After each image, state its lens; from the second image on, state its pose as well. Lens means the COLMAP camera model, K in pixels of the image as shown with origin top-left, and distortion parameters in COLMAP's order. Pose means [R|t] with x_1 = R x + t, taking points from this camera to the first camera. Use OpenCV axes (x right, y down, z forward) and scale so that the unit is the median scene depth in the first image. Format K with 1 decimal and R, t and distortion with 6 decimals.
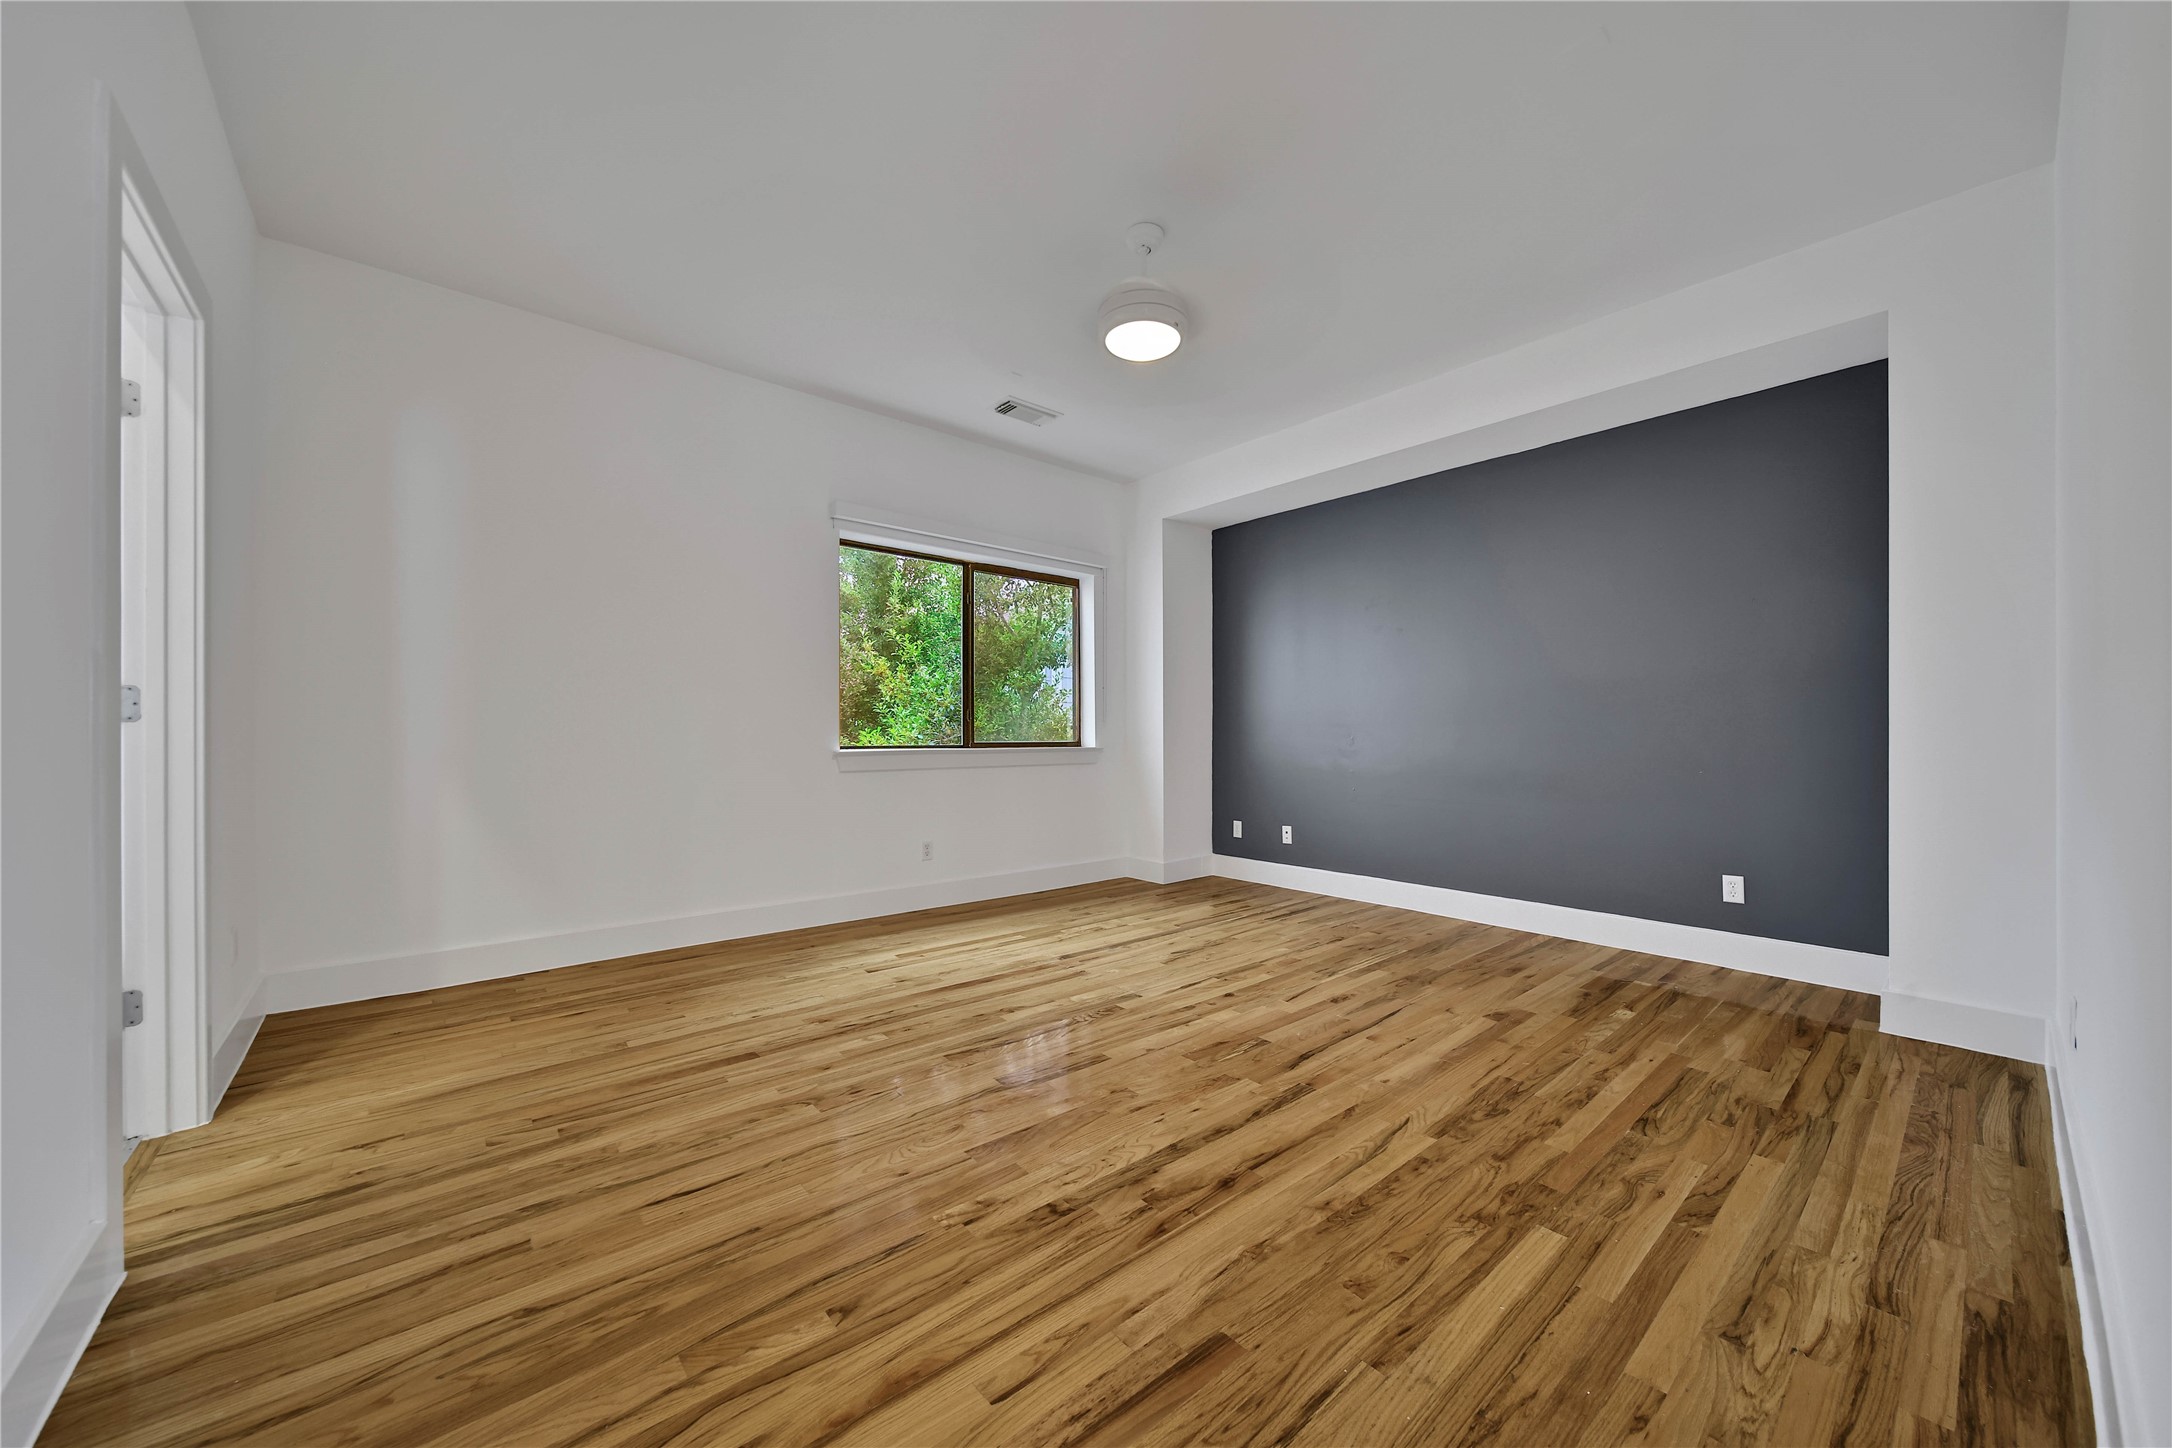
lens RADIAL K [[785.0, 0, 1057.8], [0, 785.0, 729.3], [0, 0, 1]] dist [-0.000094, -0.001526]
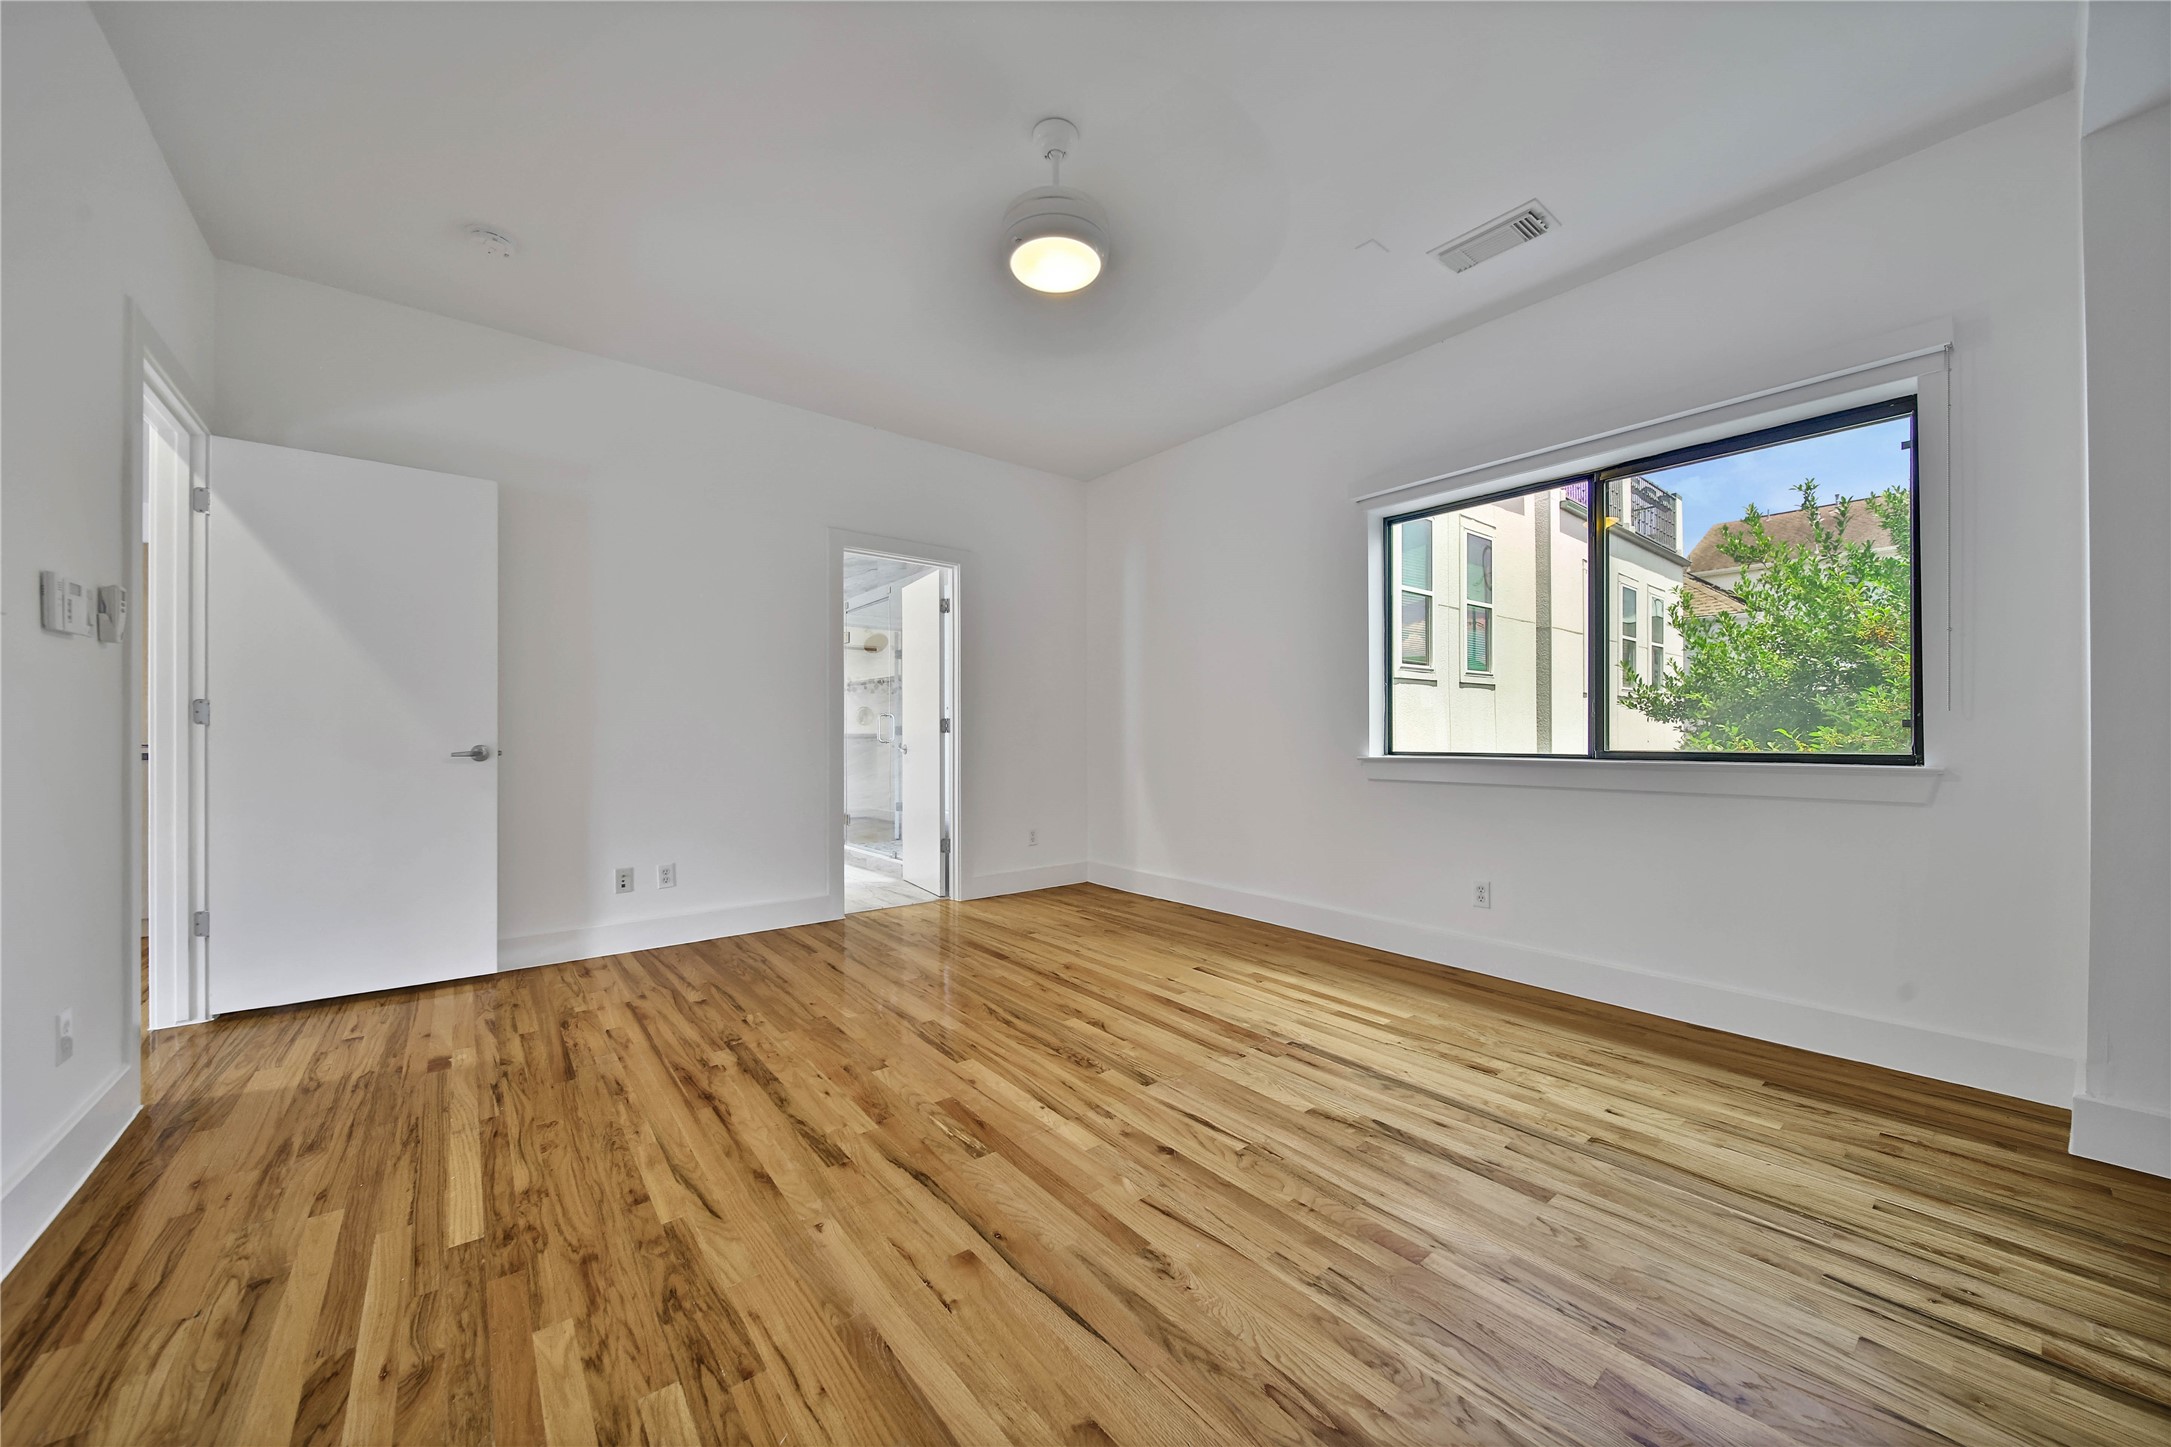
lens RADIAL K [[767.1, 0, 1082.4], [0, 767.1, 731.2], [0, 0, 1]] dist [0.001093, -0.001924]
pose [[-0.006552, -0.006795, -0.999955, 1.063732], [0.004577, 0.999966, -0.006825, 0.006595], [0.999968, -0.004621, -0.006521, 1.191448]]
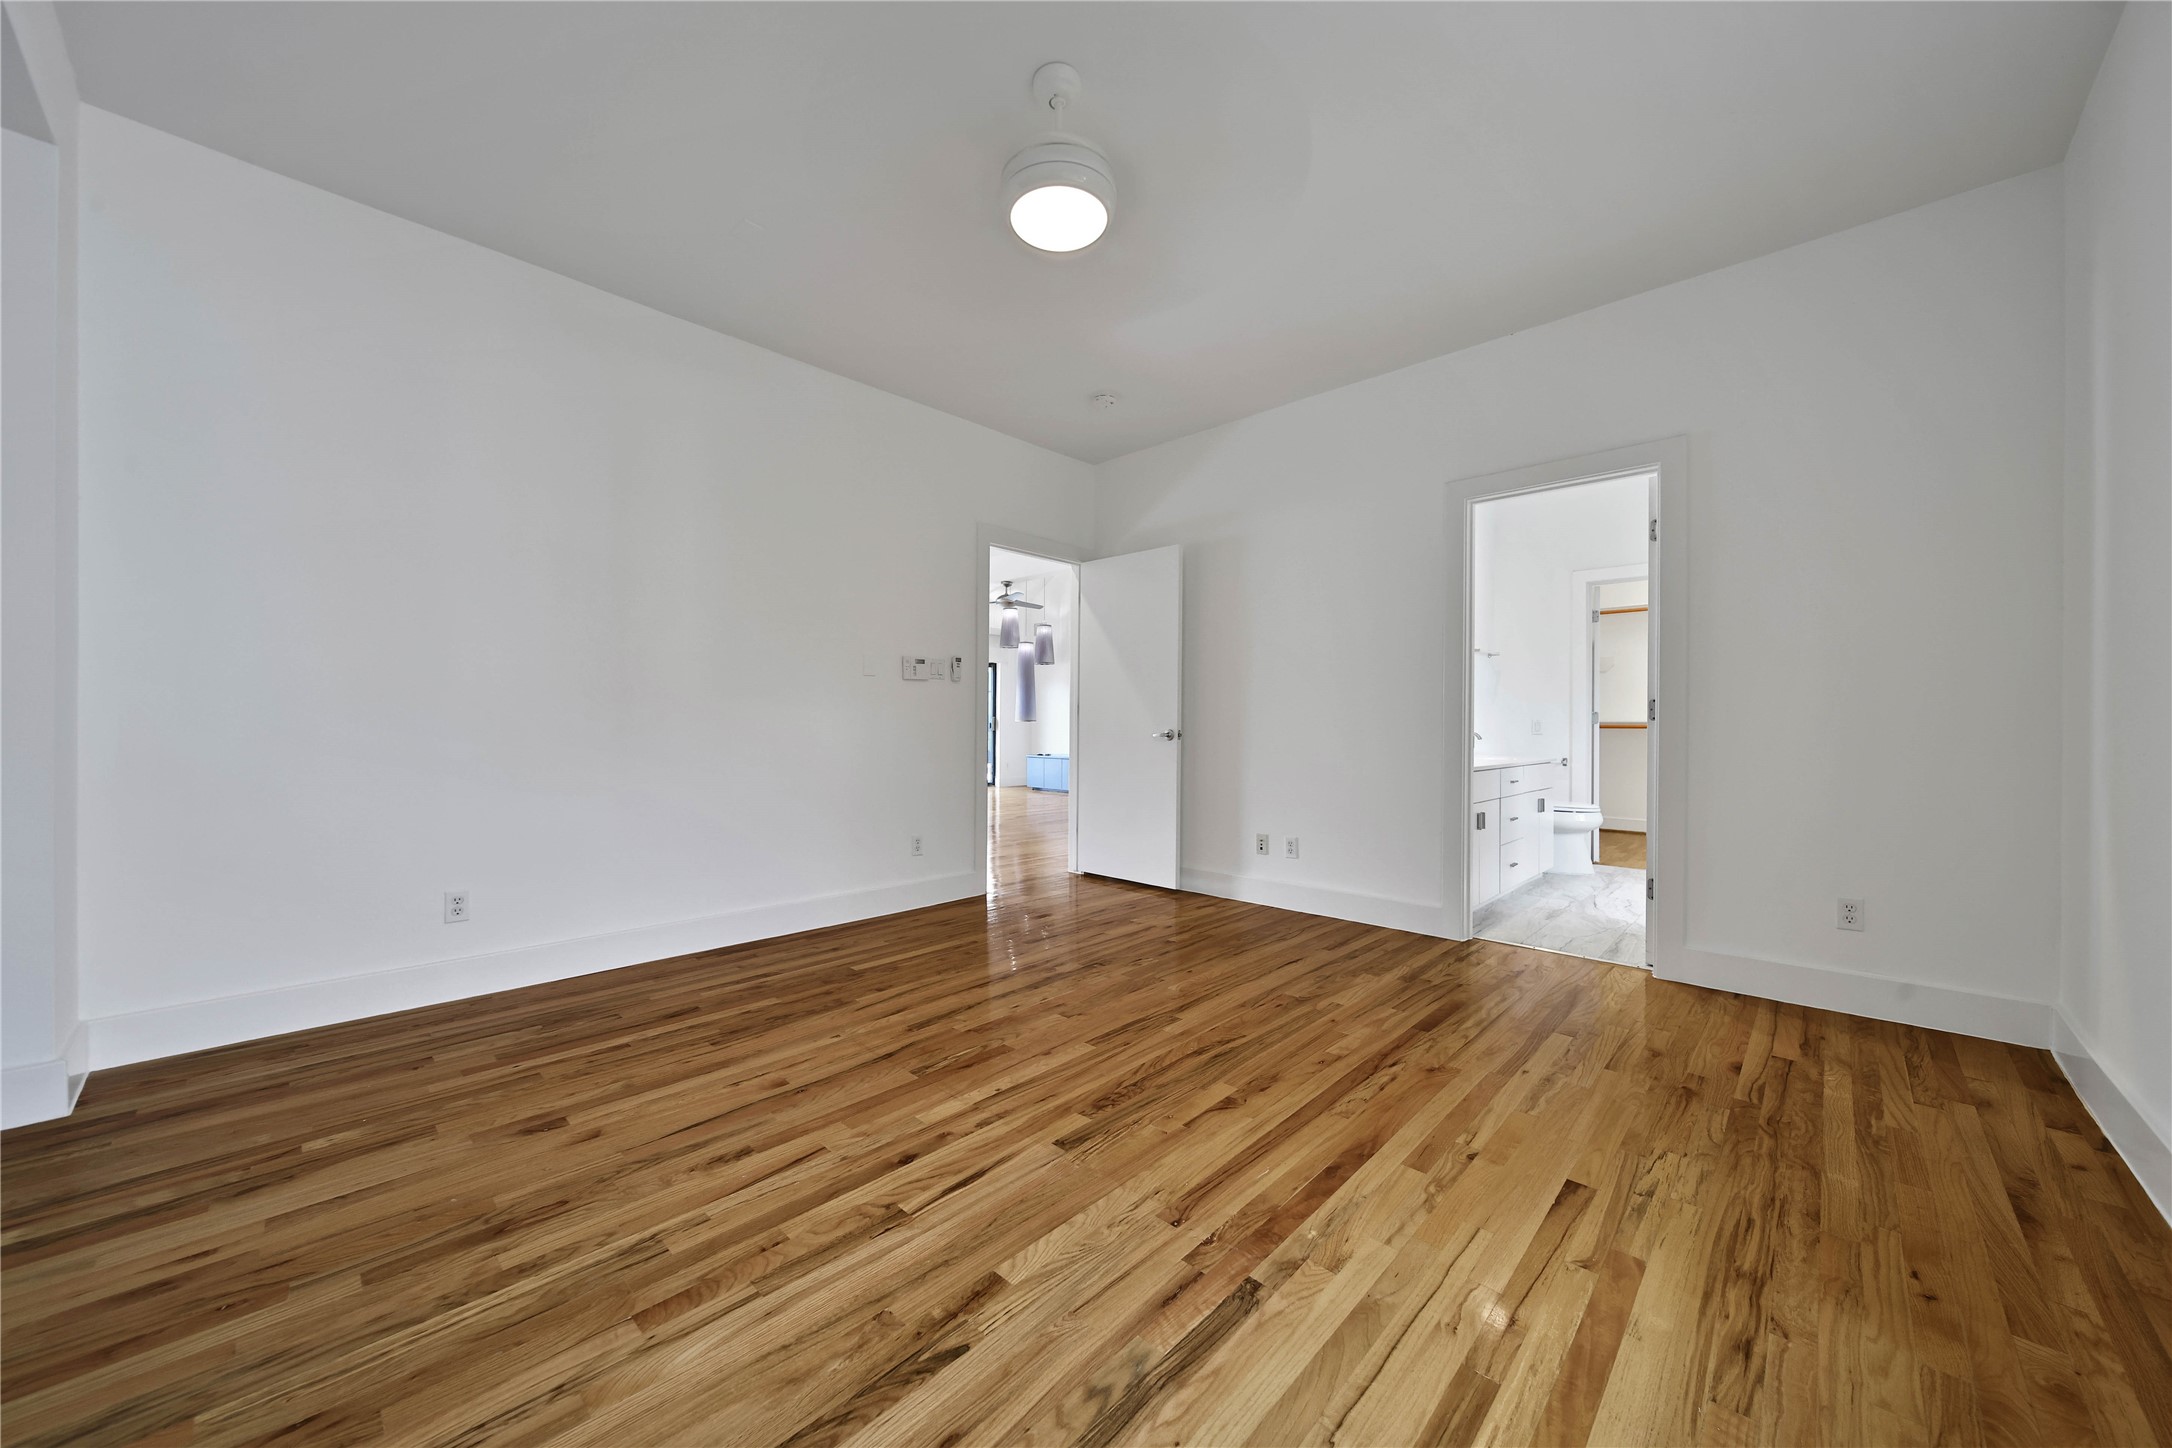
lens RADIAL K [[769.3, 0, 1082.5], [0, 769.3, 734.0], [0, 0, 1]] dist [0.000399, -0.001525]
pose [[-0.991210, -0.003979, -0.132235, 0.208697], [-0.005256, 0.999943, 0.009313, 0.010708], [0.132190, 0.009926, -0.991175, 2.025678]]
